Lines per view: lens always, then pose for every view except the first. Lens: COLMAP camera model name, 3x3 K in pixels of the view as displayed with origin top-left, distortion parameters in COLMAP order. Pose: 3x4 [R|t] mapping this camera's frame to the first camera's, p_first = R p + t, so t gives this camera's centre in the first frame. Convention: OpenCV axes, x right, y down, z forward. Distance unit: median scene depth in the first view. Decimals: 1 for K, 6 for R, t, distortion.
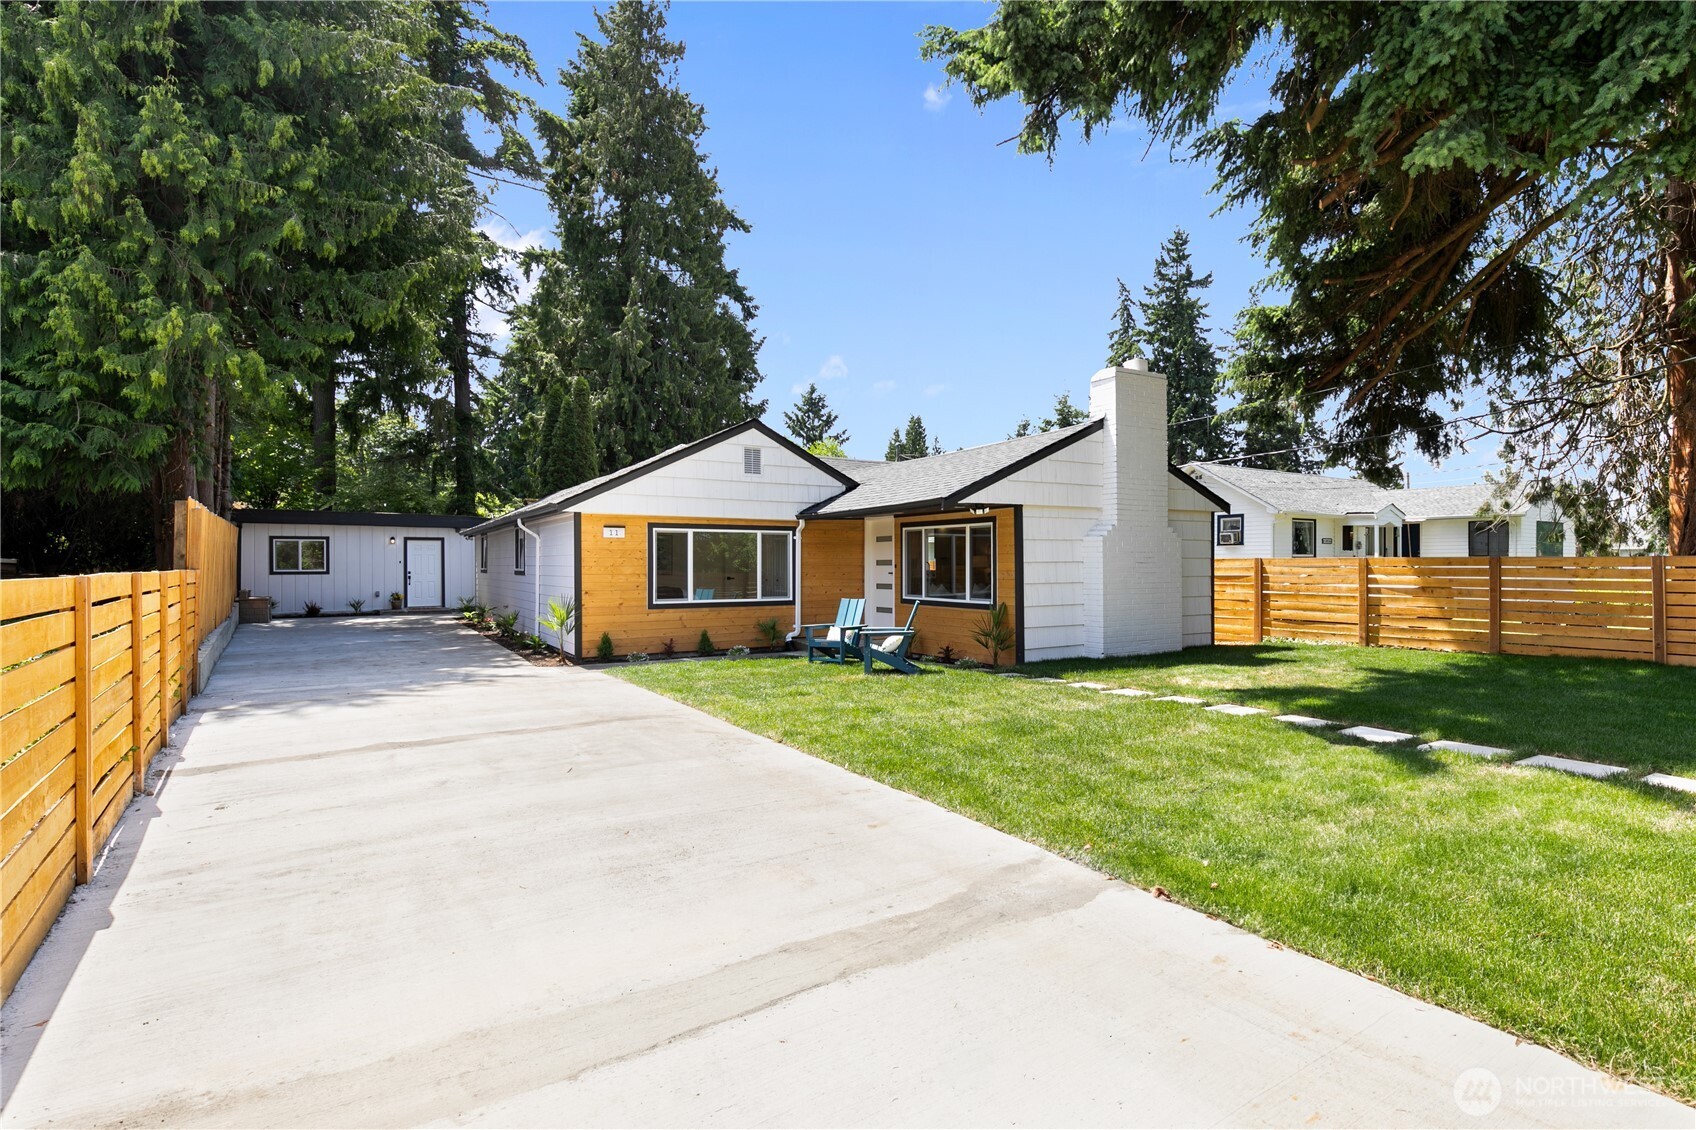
lens RADIAL K [[773.0, 0, 848.1], [0, 773.0, 564.7], [0, 0, 1]] dist [0.003423, -0.000112]
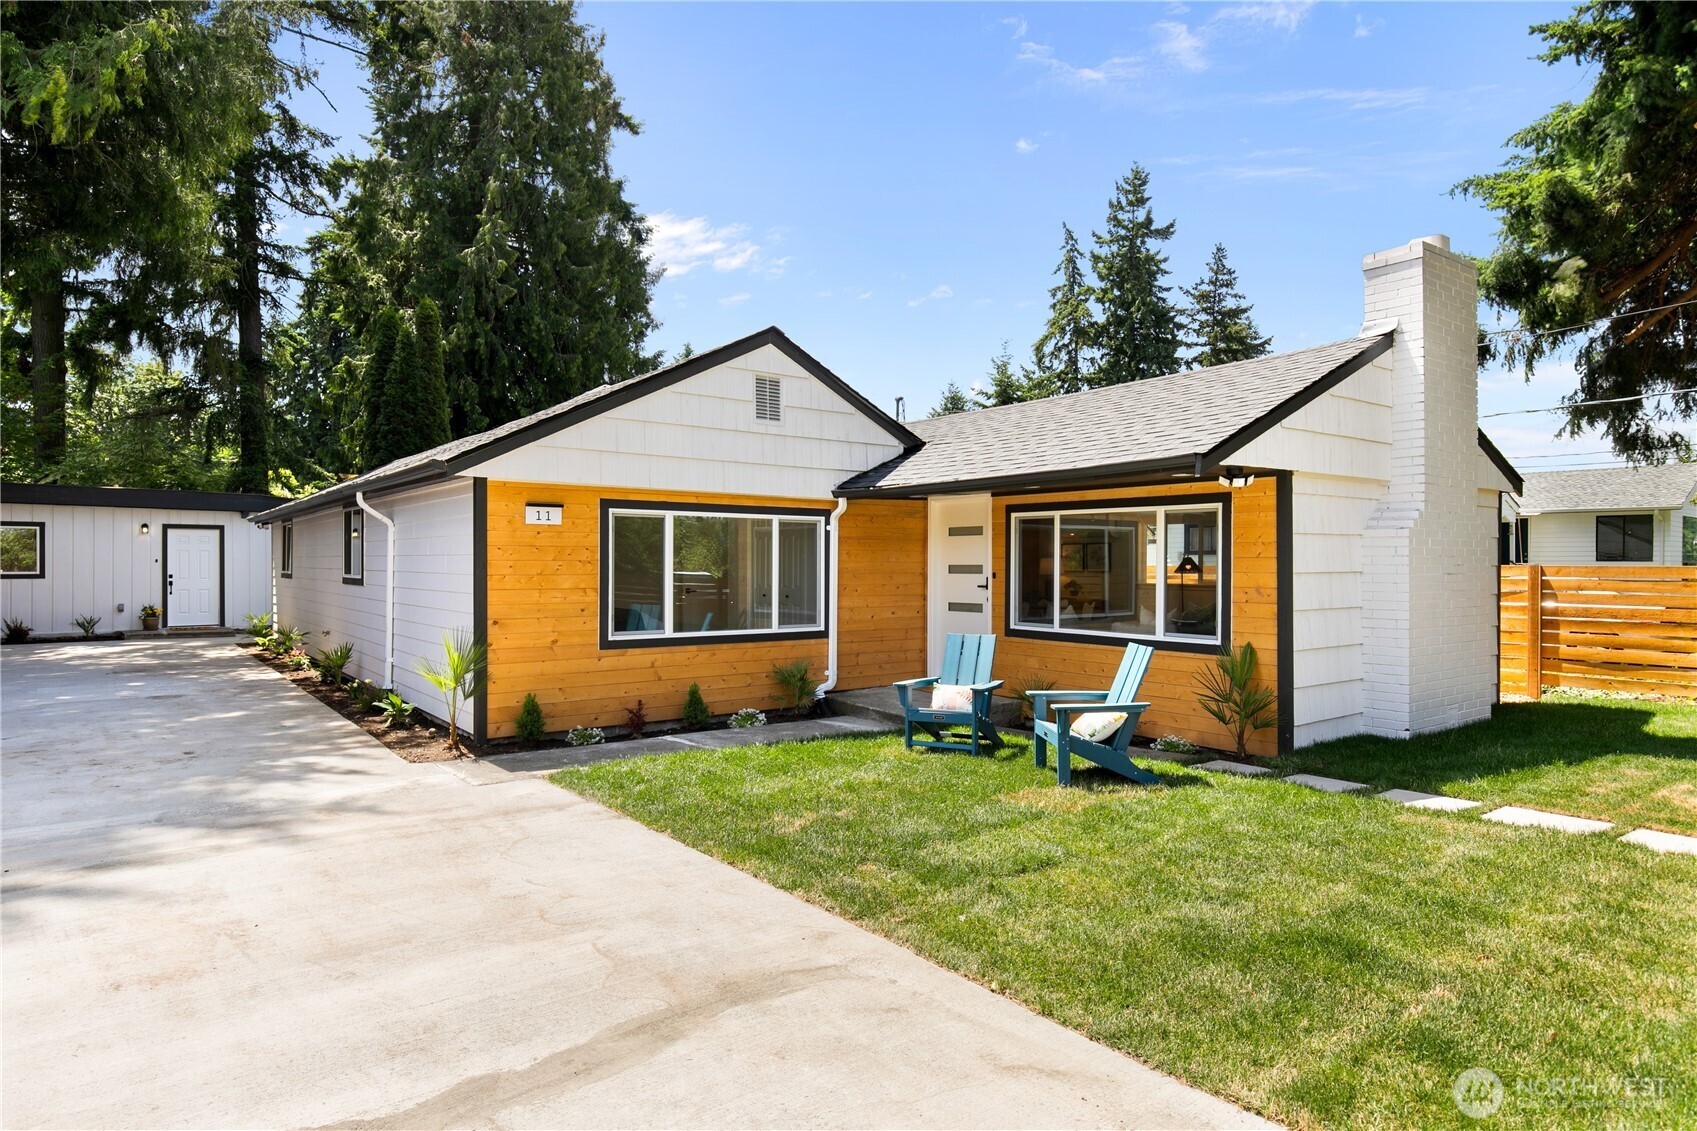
lens RADIAL K [[906.0, 0, 782.8], [0, 906.0, 564.8], [0, 0, 1]] dist [0.006547, 0.000256]
pose [[0.997301, 0.005504, 0.073213, -0.096147], [-0.005565, 0.999984, 0.000634, -0.003659], [-0.073208, -0.001039, 0.997316, 0.177664]]
